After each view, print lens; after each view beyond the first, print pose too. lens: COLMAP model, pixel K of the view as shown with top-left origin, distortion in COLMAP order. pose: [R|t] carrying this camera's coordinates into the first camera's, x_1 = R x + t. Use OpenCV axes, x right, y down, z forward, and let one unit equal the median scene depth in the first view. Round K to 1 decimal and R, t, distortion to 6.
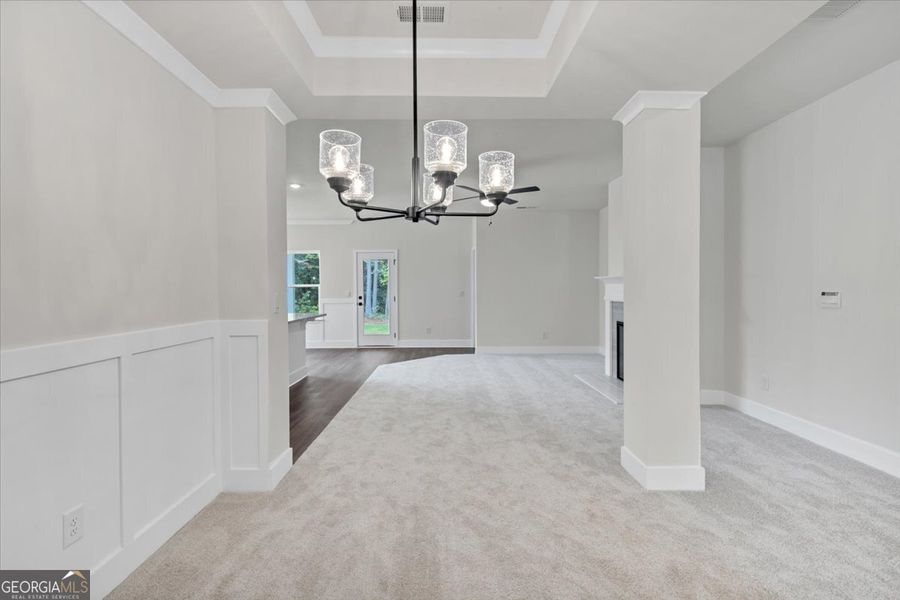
lens RADIAL K [[413.9, 0, 442.7], [0, 413.9, 298.7], [0, 0, 1]] dist [0.000159, 0.000350]
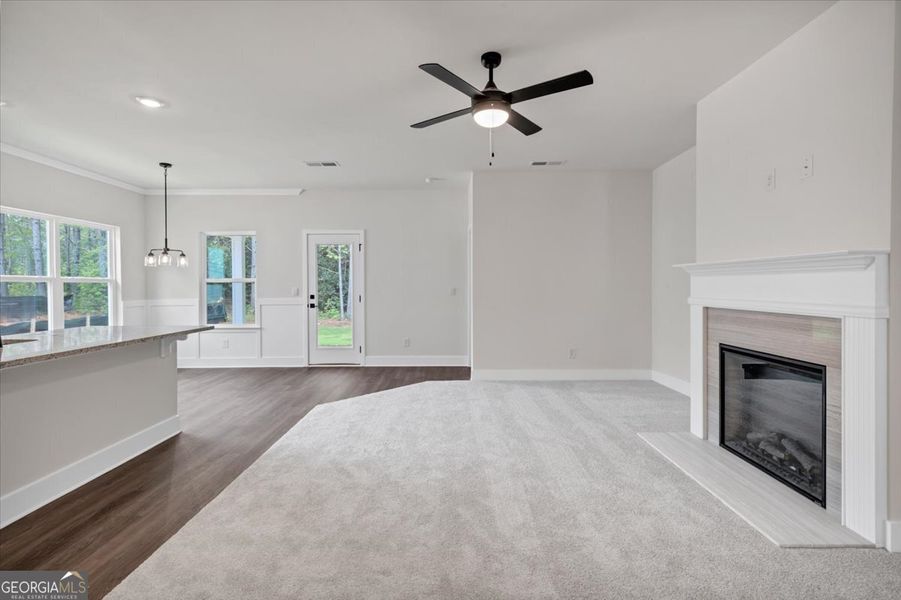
lens RADIAL K [[428.8, 0, 448.5], [0, 428.8, 299.1], [0, 0, 1]] dist [0.002708, 0.000010]
pose [[0.999956, 0.001553, 0.009253, 0.042297], [-0.001625, 0.999968, 0.007782, -0.006711], [-0.009241, -0.007796, 0.999927, 0.348541]]
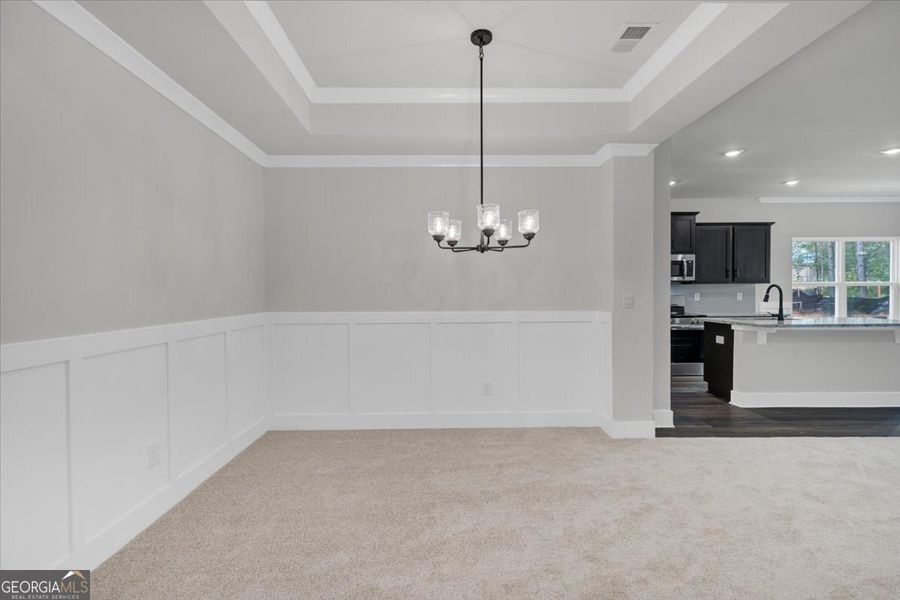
lens RADIAL K [[413.9, 0, 449.1], [0, 413.9, 297.6], [0, 0, 1]] dist [0.000159, 0.000350]
pose [[0.021320, 0.014103, -0.999673, 0.328651], [-0.014618, 0.999798, 0.013793, -0.001918], [0.999666, 0.014319, 0.021522, 0.155526]]
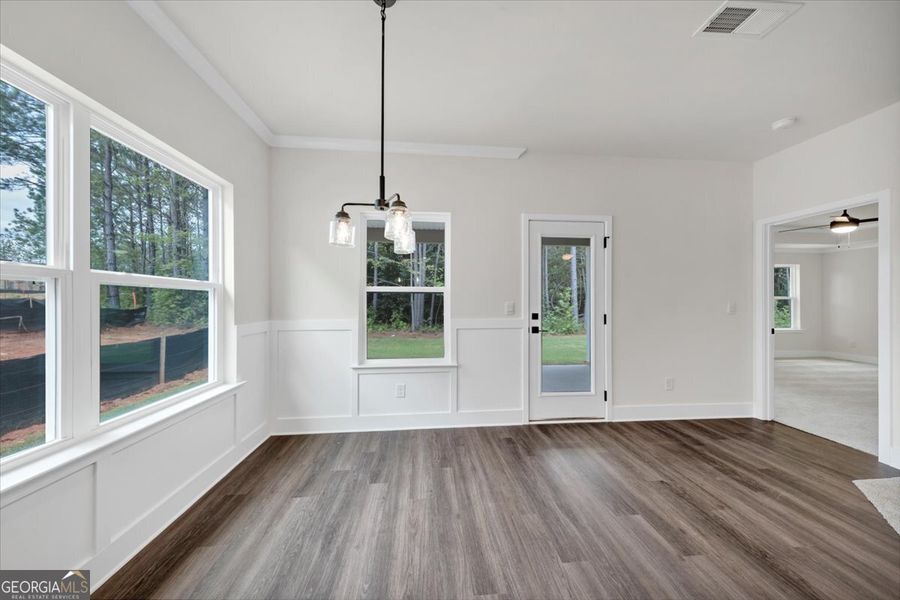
lens RADIAL K [[318.3, 0, 476.5], [0, 318.3, 307.1], [0, 0, 1]] dist [0.004984, 0.000024]
pose [[0.996015, 0.007817, 0.088840, -0.409254], [-0.007344, 0.999957, -0.005648, -0.014179], [-0.088880, 0.004973, 0.996030, 0.890775]]
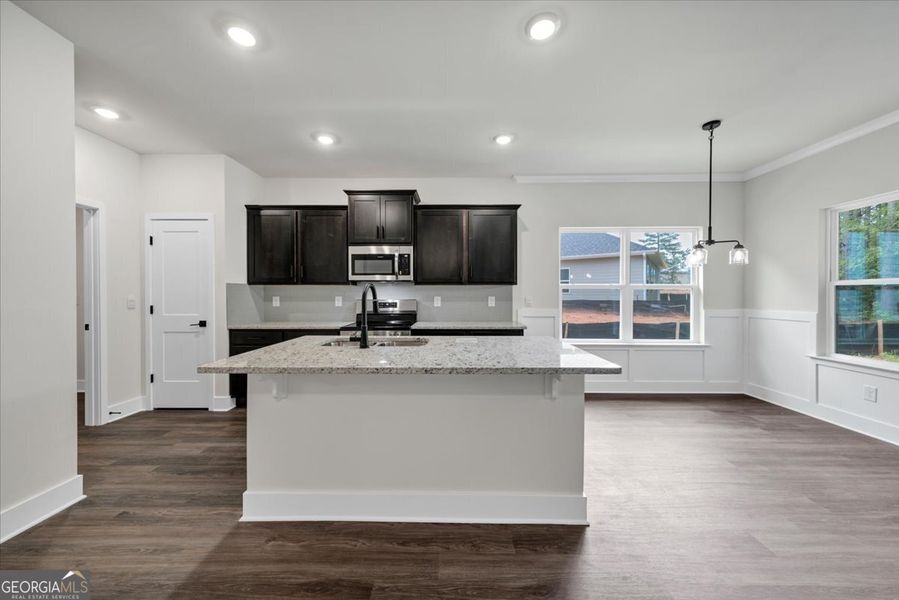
lens RADIAL K [[317.9, 0, 443.4], [0, 317.9, 296.8], [0, 0, 1]] dist [0.004984, 0.000024]
pose [[-0.007006, 0.014118, -0.999876, -0.040538], [-0.023200, 0.999629, 0.014277, -0.016113], [0.999706, 0.023297, -0.006676, 0.783698]]
